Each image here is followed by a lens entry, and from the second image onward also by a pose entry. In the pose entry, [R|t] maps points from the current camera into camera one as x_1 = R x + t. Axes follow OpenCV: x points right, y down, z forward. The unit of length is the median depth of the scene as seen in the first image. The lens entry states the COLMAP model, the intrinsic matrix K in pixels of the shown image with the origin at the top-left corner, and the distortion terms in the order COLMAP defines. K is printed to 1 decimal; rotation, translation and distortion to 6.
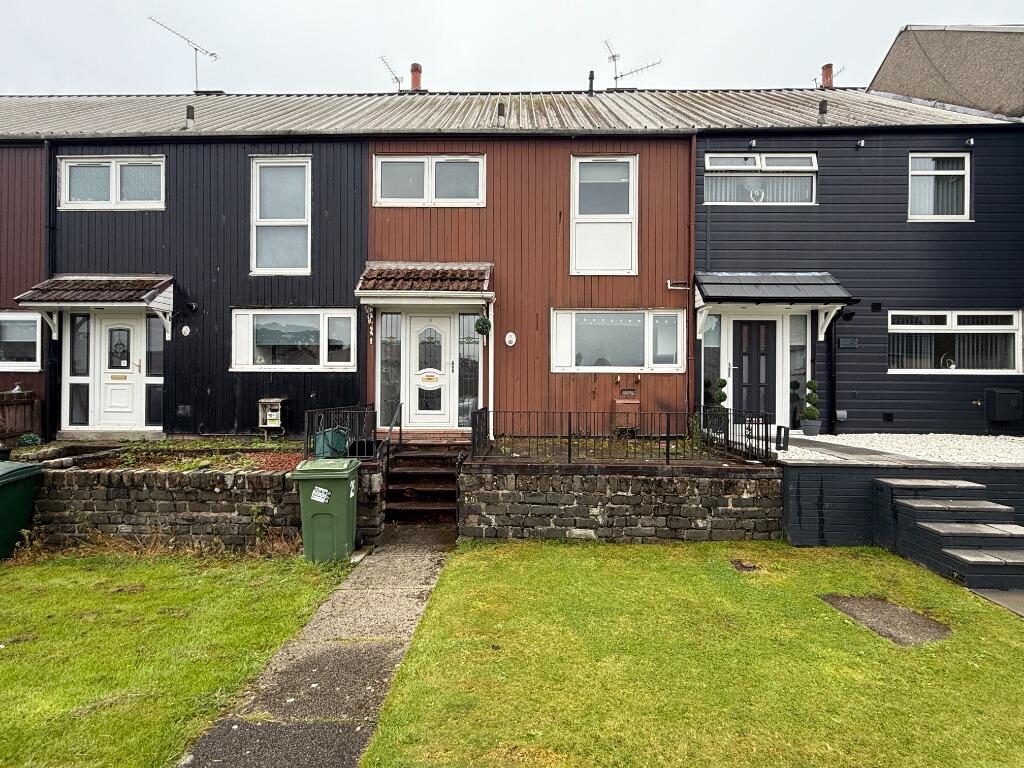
lens RADIAL K [[510.7, 0, 514.9], [0, 510.7, 383.3], [0, 0, 1]] dist [0.001734, -0.000601]
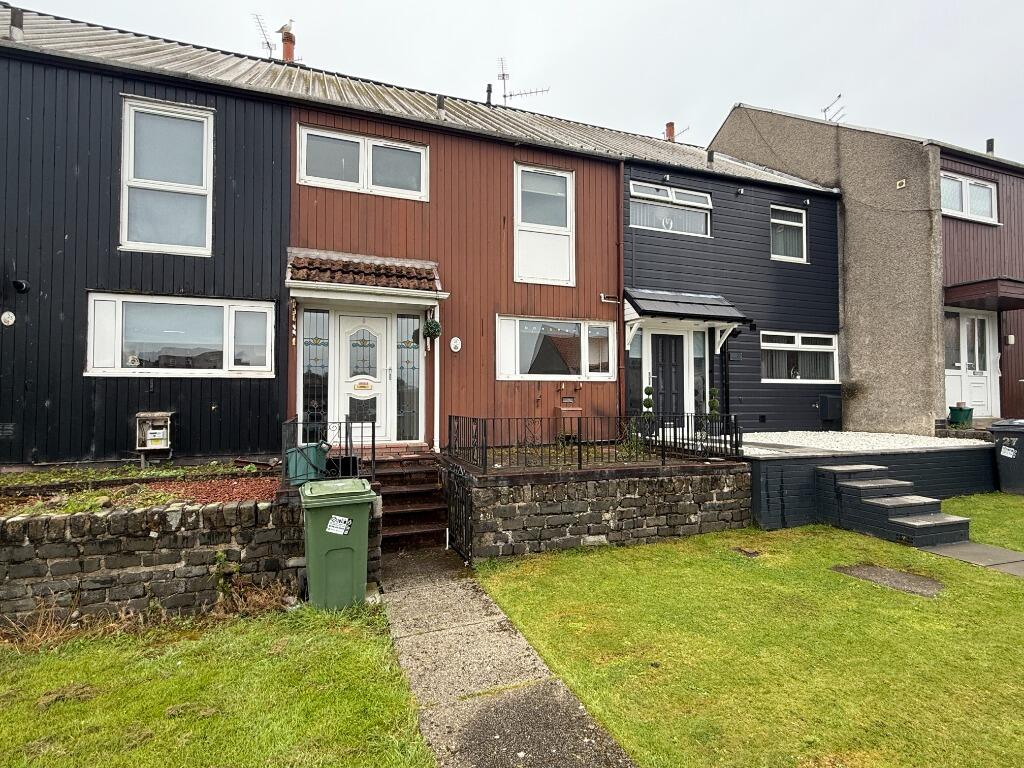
lens RADIAL K [[510.7, 0, 512.2], [0, 510.7, 383.2], [0, 0, 1]] dist [0.001734, -0.000601]
pose [[0.931089, 0.003601, 0.364774, -0.258243], [0.007030, 0.999588, -0.027813, 0.011940], [-0.364724, 0.028460, 0.930681, 0.090003]]
